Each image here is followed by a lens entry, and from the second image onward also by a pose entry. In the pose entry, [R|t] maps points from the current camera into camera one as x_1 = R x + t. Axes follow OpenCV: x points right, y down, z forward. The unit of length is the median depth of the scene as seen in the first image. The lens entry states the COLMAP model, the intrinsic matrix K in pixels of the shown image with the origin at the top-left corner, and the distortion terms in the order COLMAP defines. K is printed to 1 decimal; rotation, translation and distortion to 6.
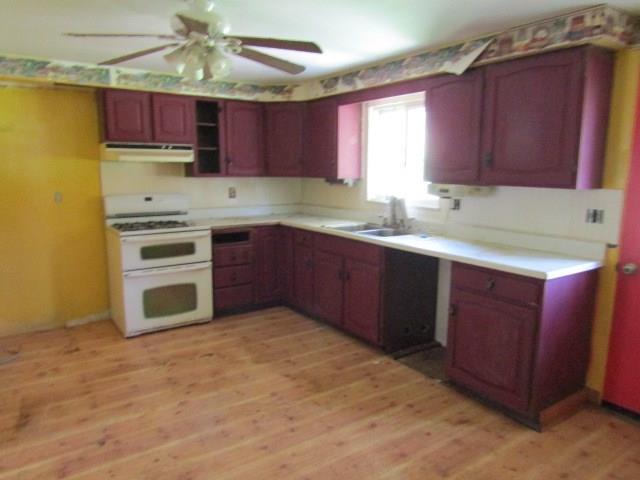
lens RADIAL K [[448.7, 0, 319.3], [0, 448.7, 237.8], [0, 0, 1]] dist [-0.010848, 0.001725]
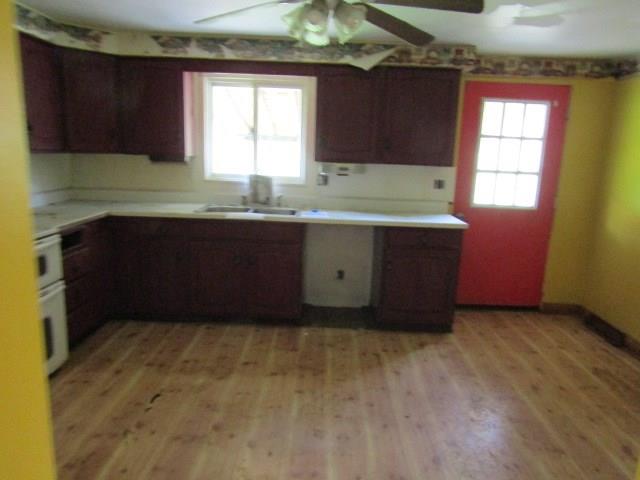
lens RADIAL K [[448.7, 0, 319.3], [0, 448.7, 237.8], [0, 0, 1]] dist [-0.010848, 0.001725]
pose [[0.584232, -0.142415, 0.798994, -0.689178], [0.093097, 0.989745, 0.108342, -0.059213], [-0.806230, 0.011087, 0.591499, 0.361543]]
